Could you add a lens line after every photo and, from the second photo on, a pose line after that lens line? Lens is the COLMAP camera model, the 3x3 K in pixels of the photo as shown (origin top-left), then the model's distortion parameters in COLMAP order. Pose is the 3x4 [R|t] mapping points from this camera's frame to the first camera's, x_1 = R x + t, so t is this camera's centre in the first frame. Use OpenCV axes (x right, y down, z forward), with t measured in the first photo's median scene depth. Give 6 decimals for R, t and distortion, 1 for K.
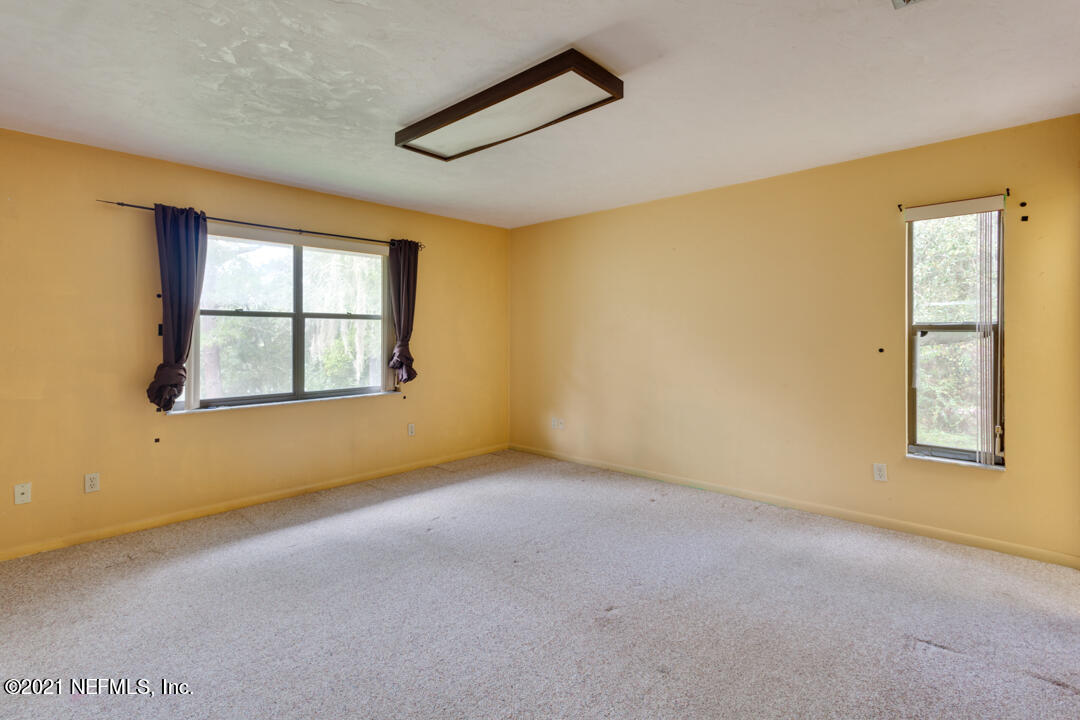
lens RADIAL K [[519.4, 0, 527.5], [0, 519.4, 340.3], [0, 0, 1]] dist [0.000268, 0.000713]
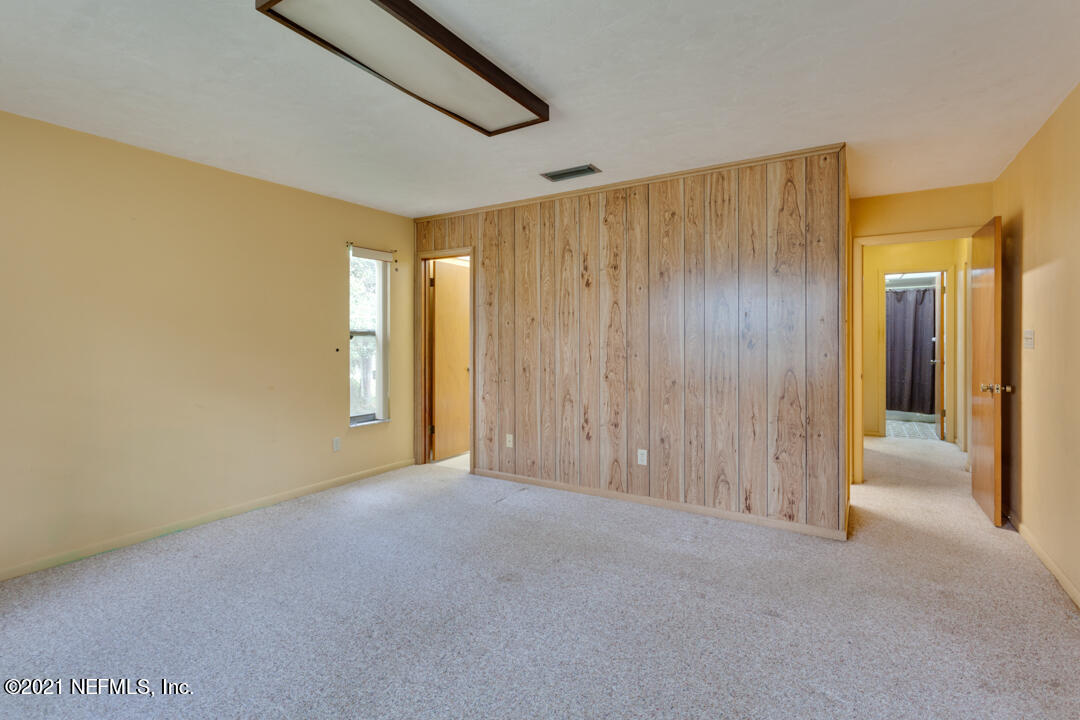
lens RADIAL K [[519.4, 0, 527.5], [0, 519.4, 340.3], [0, 0, 1]] dist [0.000268, 0.000713]
pose [[-0.176238, -0.005183, 0.984334, -0.790036], [0.005099, 0.999968, 0.006178, -0.012385], [-0.984334, 0.006108, -0.176206, 0.880875]]
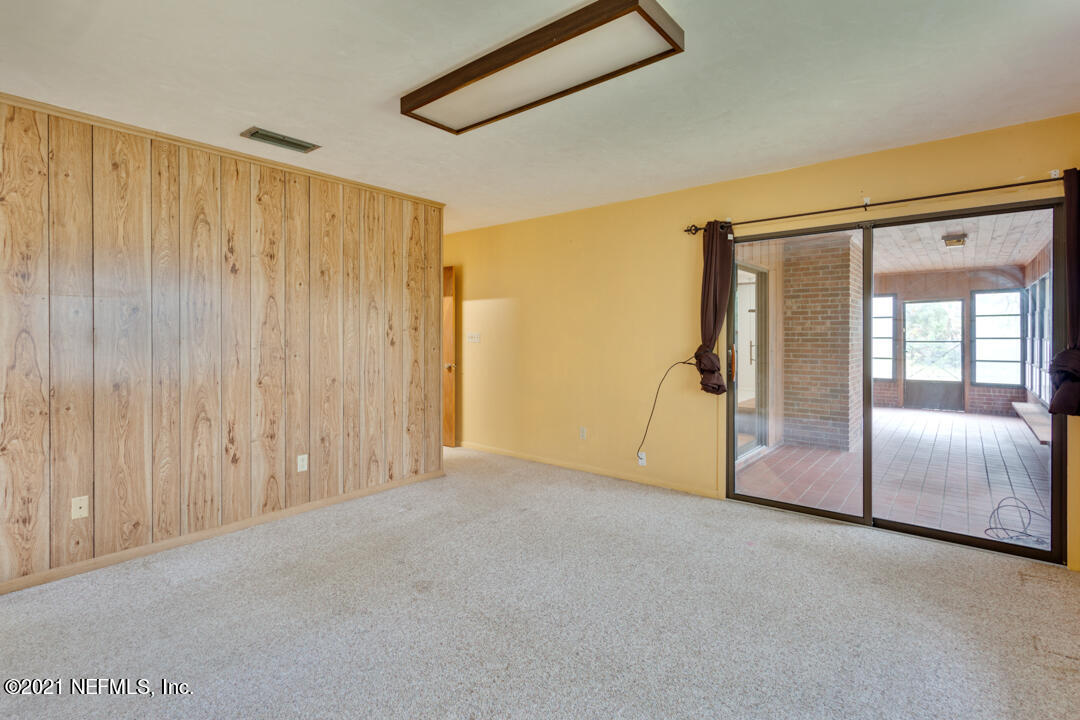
lens RADIAL K [[519.4, 0, 527.5], [0, 519.4, 340.3], [0, 0, 1]] dist [0.000268, 0.000713]
pose [[-0.998612, 0.002886, -0.052591, -0.016573], [0.002375, 0.999949, 0.009778, -0.011408], [0.052617, 0.009639, -0.998568, 1.634965]]
